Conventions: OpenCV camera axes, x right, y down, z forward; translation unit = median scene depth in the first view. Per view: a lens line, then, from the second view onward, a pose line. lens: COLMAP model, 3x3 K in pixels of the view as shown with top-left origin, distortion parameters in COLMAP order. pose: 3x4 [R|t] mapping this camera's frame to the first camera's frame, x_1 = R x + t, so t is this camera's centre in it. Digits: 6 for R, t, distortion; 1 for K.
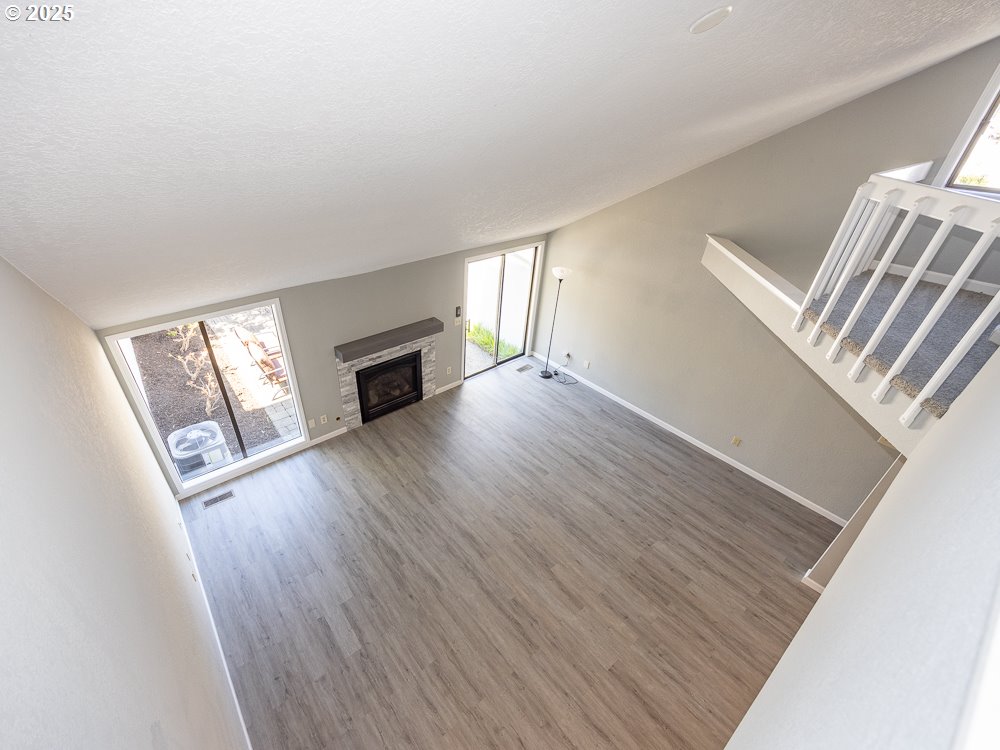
lens RADIAL K [[435.7, 0, 456.2], [0, 435.7, 379.8], [0, 0, 1]] dist [-0.000273, 0.000172]
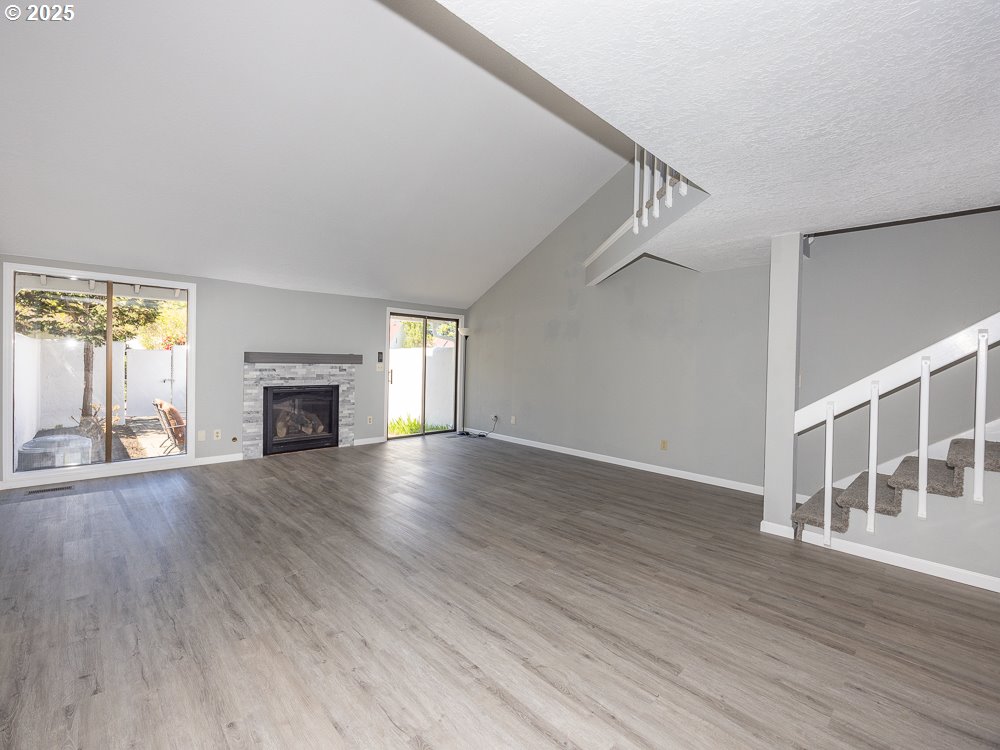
lens RADIAL K [[433.7, 0, 454.7], [0, 433.7, 361.6], [0, 0, 1]] dist [-0.000709, 0.000286]
pose [[0.998181, 0.001449, 0.060273, 0.132606], [0.031127, 0.843794, -0.535764, 0.459311], [-0.051634, 0.536665, 0.842214, 0.138364]]
